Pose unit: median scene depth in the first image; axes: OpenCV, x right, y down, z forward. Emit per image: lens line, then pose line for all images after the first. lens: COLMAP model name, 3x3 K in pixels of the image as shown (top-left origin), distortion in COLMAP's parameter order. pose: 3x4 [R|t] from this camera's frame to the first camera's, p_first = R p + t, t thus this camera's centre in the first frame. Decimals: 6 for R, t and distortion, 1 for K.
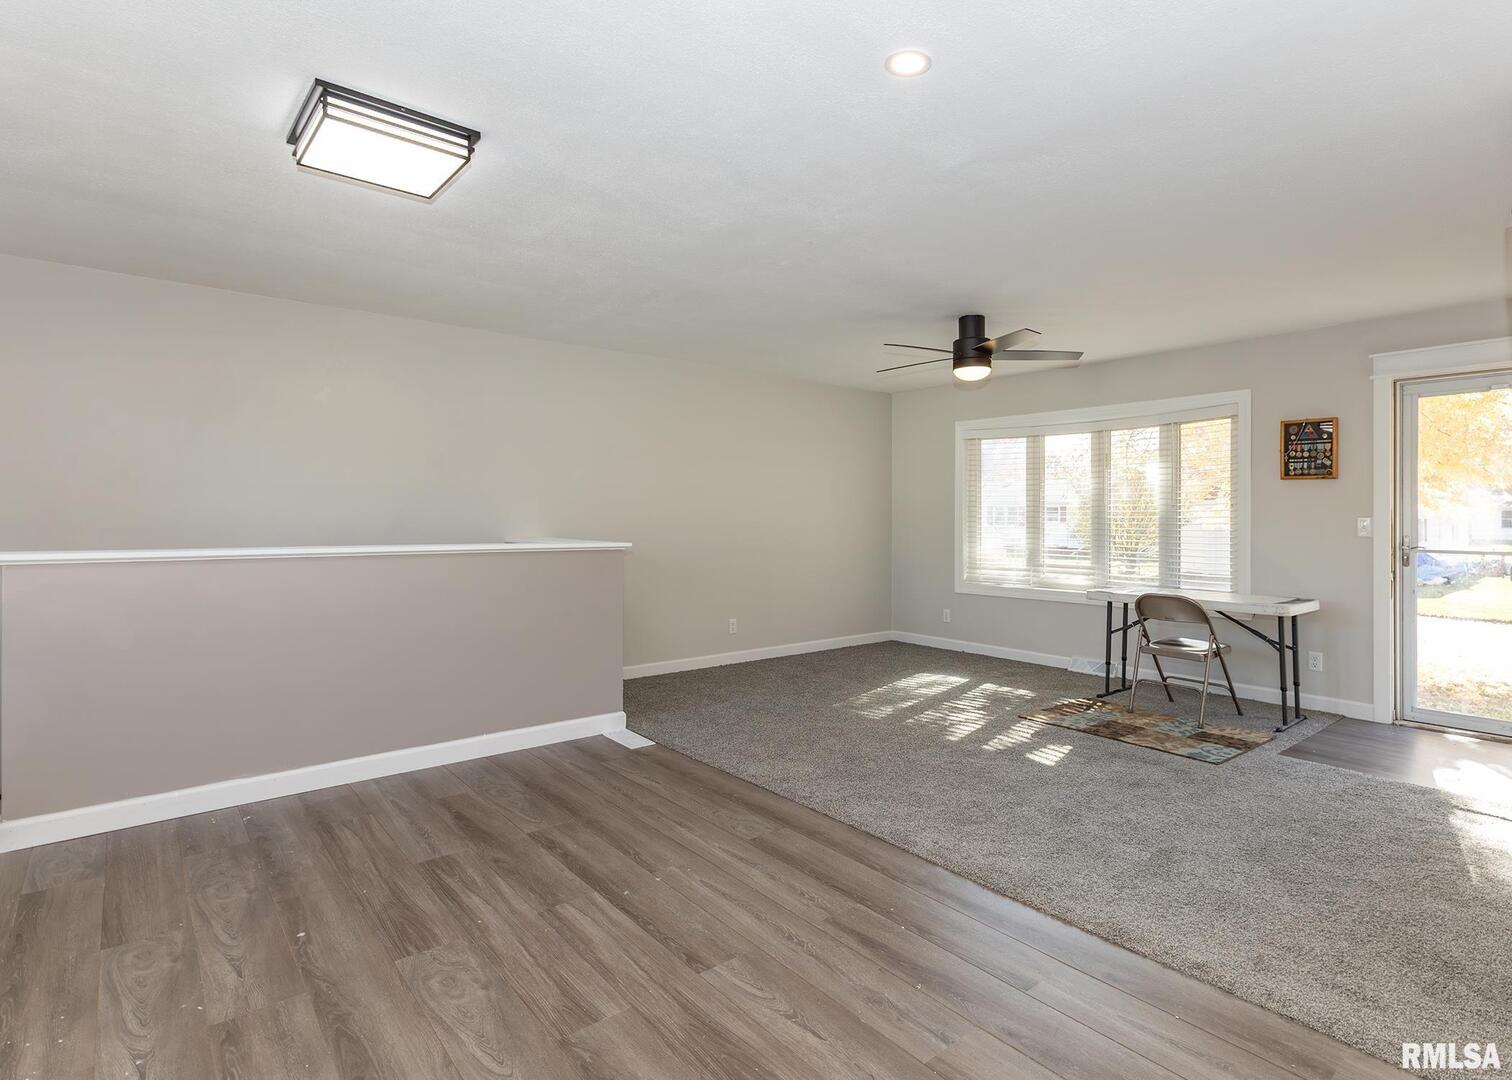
lens RADIAL K [[753.3, 0, 757.0], [0, 753.3, 517.8], [0, 0, 1]] dist [0.002987, 0.000945]
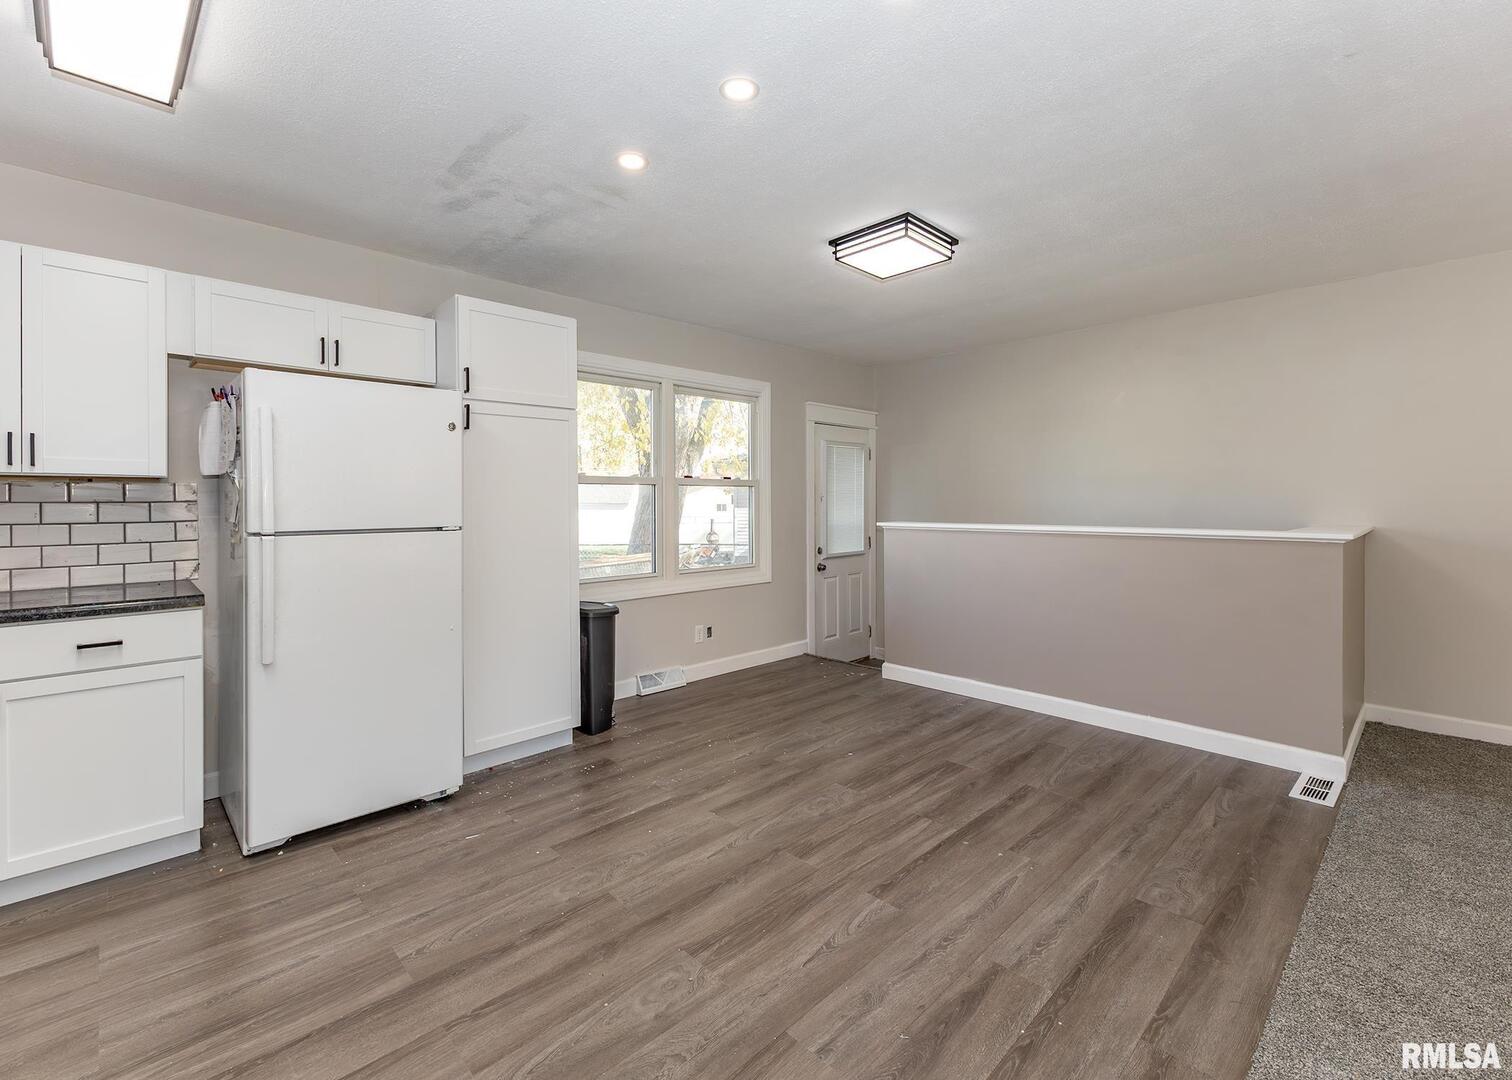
lens RADIAL K [[669.2, 0, 760.0], [0, 669.2, 505.3], [0, 0, 1]] dist [0.007756, -0.000214]
pose [[0.093363, 0.003306, -0.995627, 0.707666], [0.001753, 0.999992, 0.003485, -0.006774], [0.995631, -0.002071, 0.093357, 0.543060]]
